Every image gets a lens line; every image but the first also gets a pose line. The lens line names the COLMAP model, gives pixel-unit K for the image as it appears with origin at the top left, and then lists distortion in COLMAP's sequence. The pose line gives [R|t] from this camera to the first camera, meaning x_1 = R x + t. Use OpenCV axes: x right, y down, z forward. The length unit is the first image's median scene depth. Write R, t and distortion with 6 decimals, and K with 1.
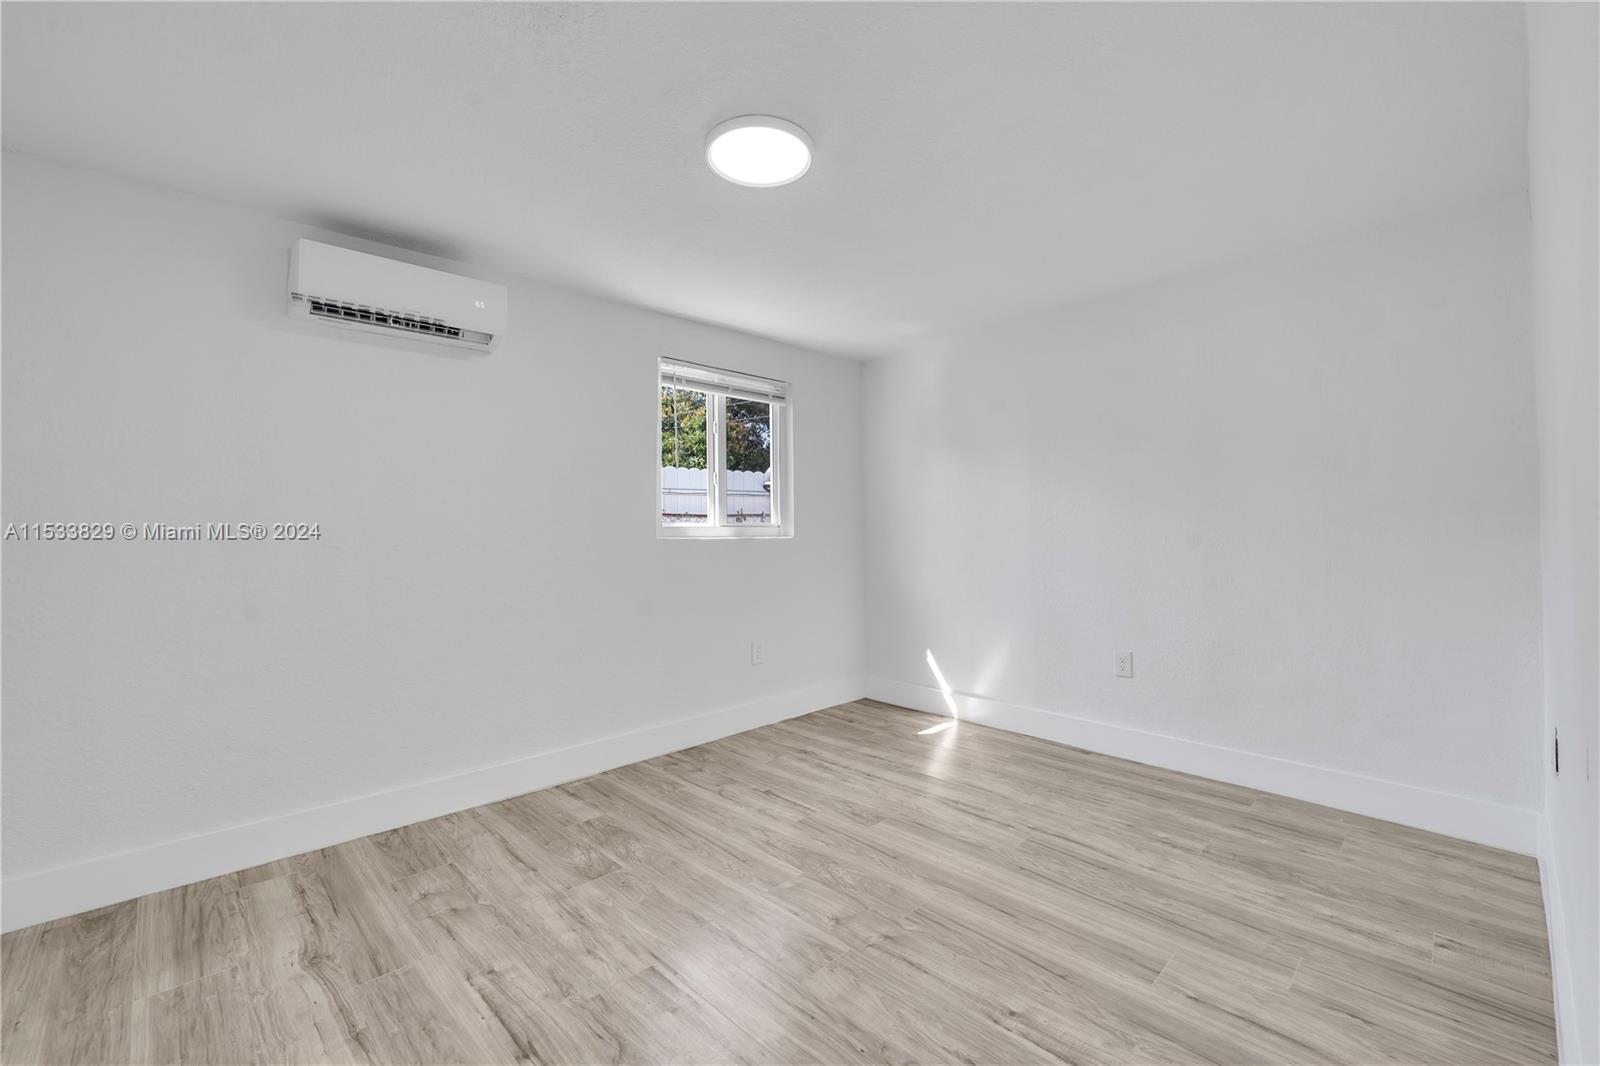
lens RADIAL K [[648.2, 0, 807.4], [0, 648.2, 527.3], [0, 0, 1]] dist [-0.008548, -0.000428]
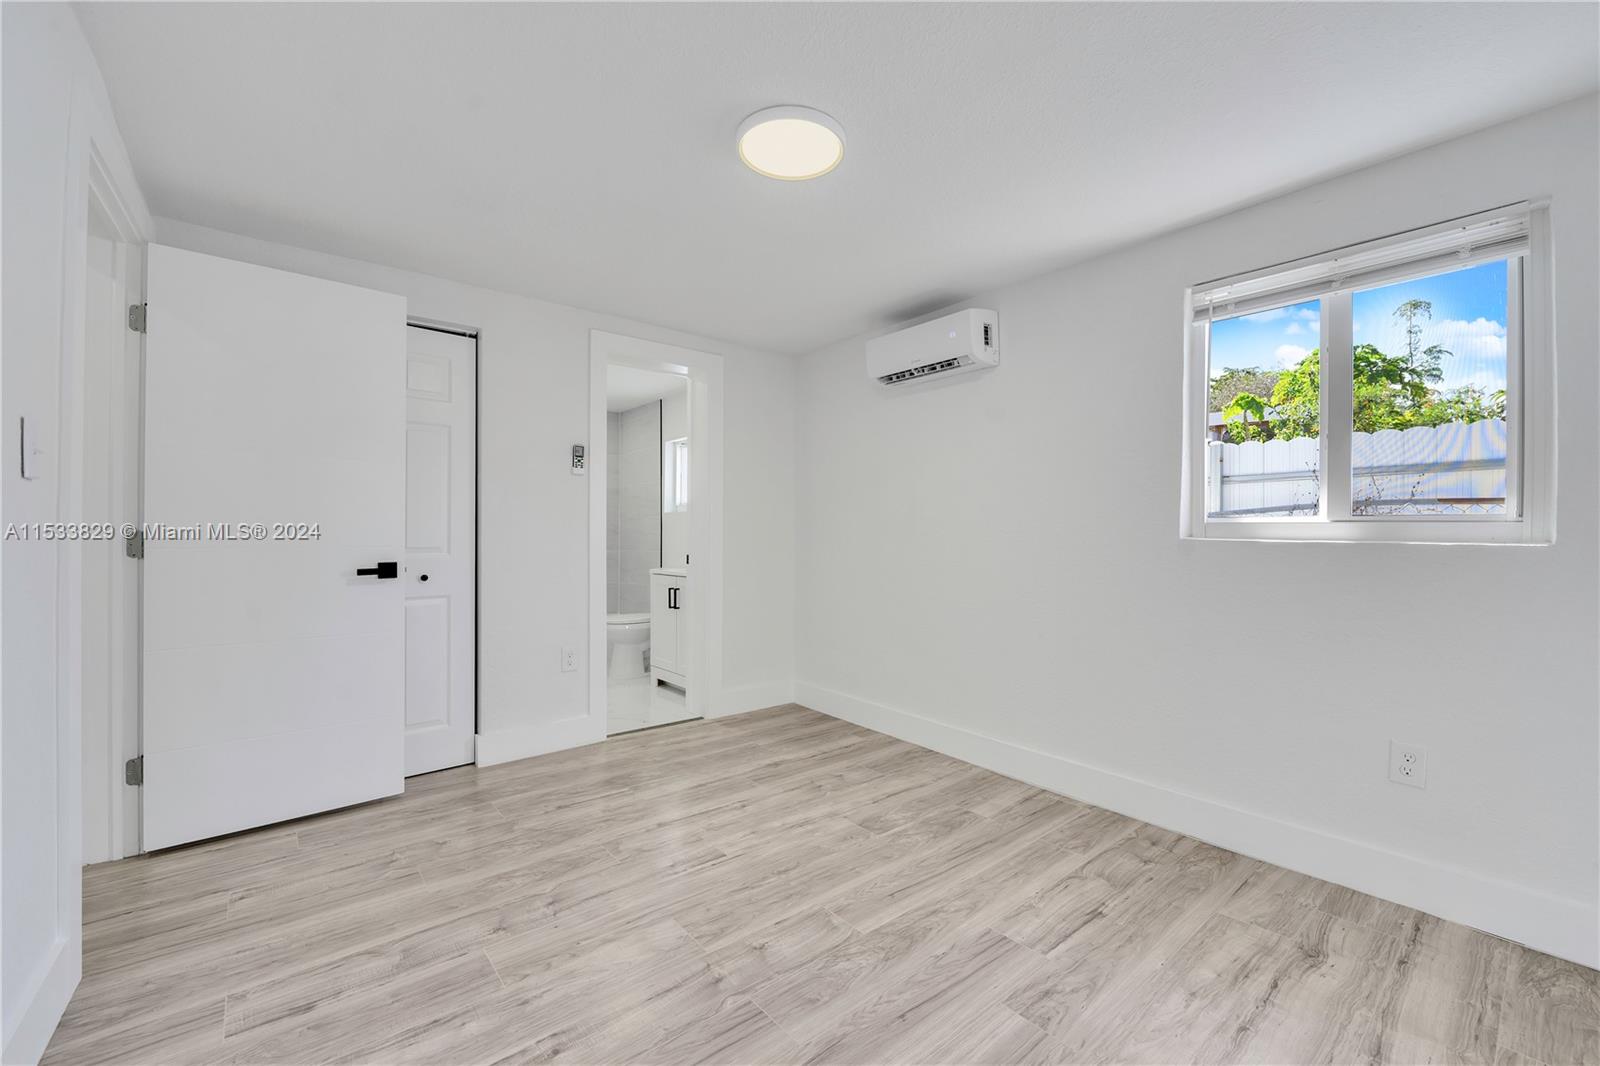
lens RADIAL K [[648.2, 0, 807.4], [0, 648.2, 527.3], [0, 0, 1]] dist [-0.008548, -0.000428]
pose [[-0.067871, 0.004066, -0.997686, 0.725453], [0.000603, 0.999992, 0.004034, 0.002032], [0.997694, -0.000328, -0.067873, 0.854396]]
